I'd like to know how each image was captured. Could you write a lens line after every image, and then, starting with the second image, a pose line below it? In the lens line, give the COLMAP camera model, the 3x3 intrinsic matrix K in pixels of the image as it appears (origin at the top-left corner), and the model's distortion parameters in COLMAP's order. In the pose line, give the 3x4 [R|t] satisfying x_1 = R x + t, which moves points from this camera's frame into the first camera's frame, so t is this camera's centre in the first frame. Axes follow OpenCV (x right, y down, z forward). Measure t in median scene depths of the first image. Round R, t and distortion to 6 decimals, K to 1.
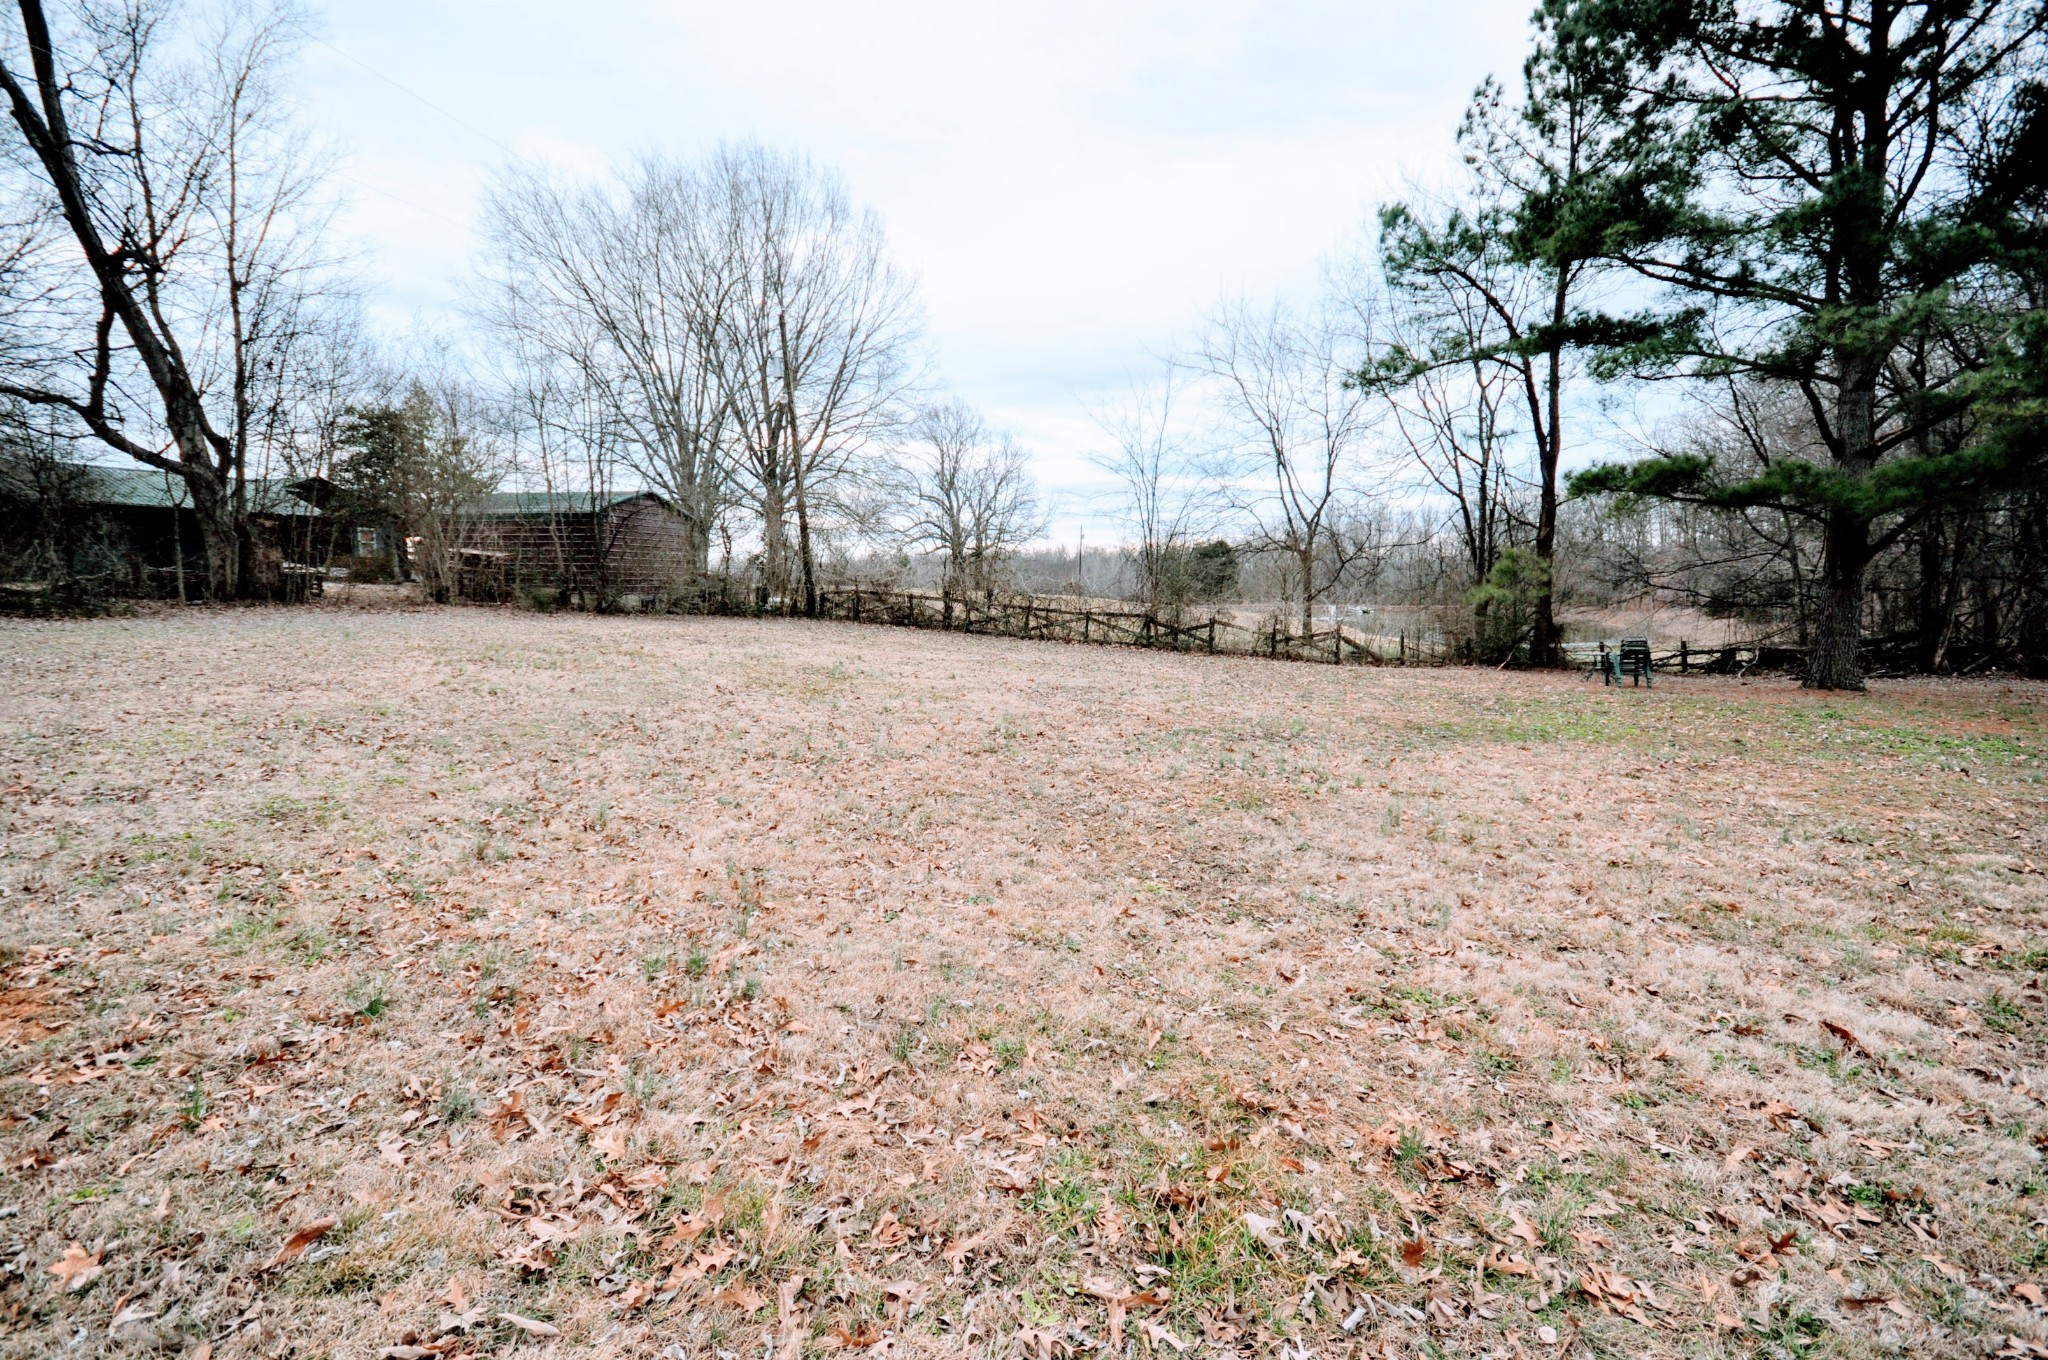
lens RADIAL K [[894.2, 0, 1024.0], [0, 894.2, 680.0], [0, 0, 1]] dist [0.020369, -0.017601]
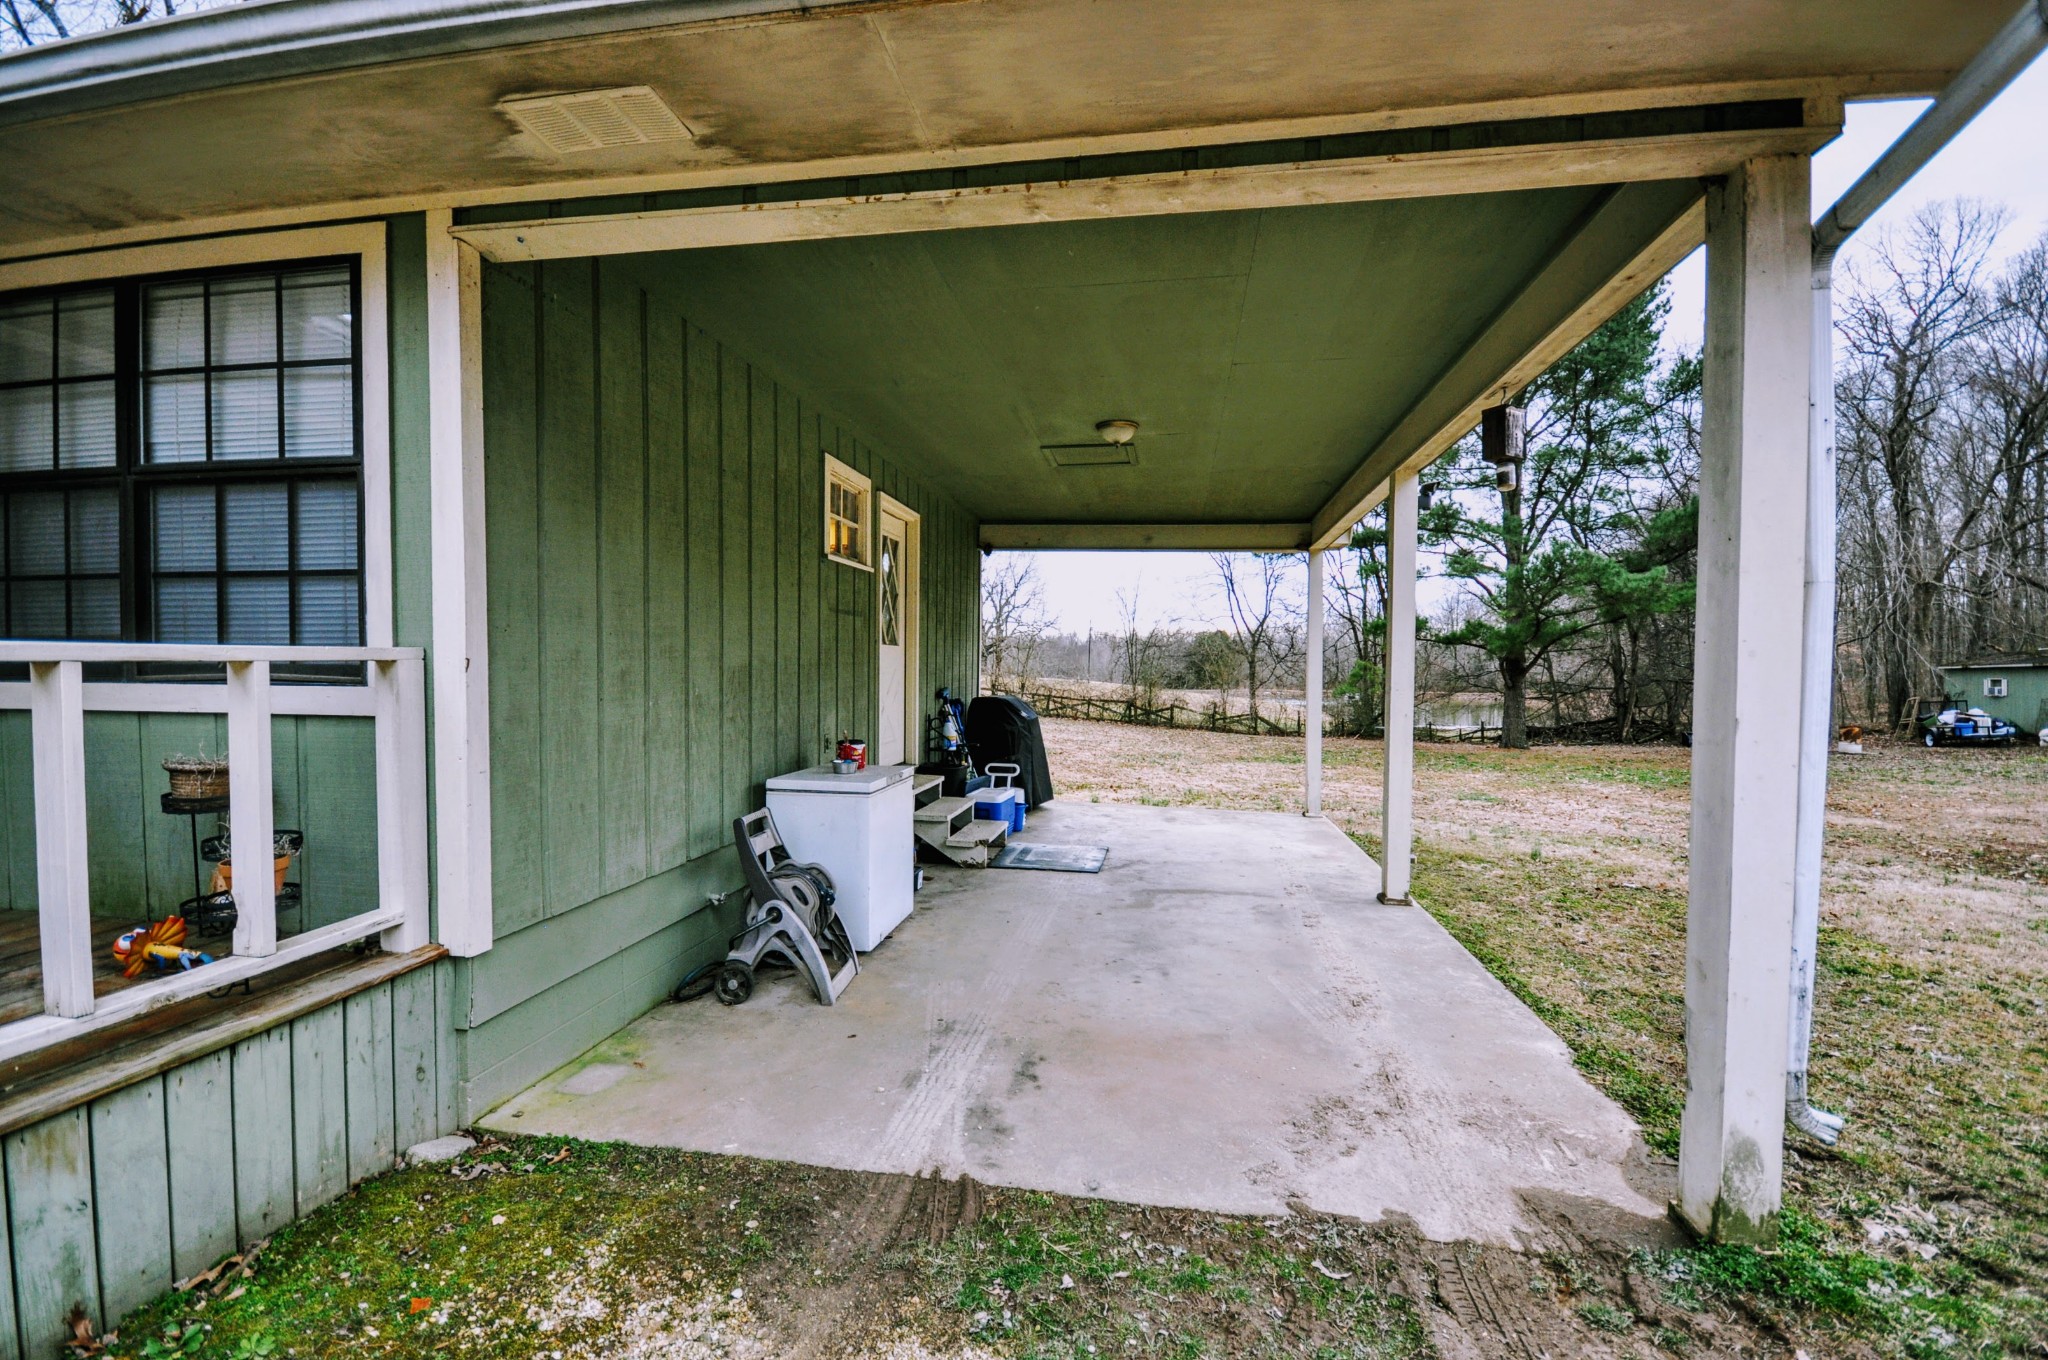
lens RADIAL K [[897.6, 0, 1023.7], [0, 897.6, 688.6], [0, 0, 1]] dist [0.000964, -0.009555]
pose [[0.999893, 0.008155, -0.012119, -0.052122], [-0.009109, 0.996686, -0.080838, 0.077495], [0.011420, 0.080940, 0.996654, -1.325350]]
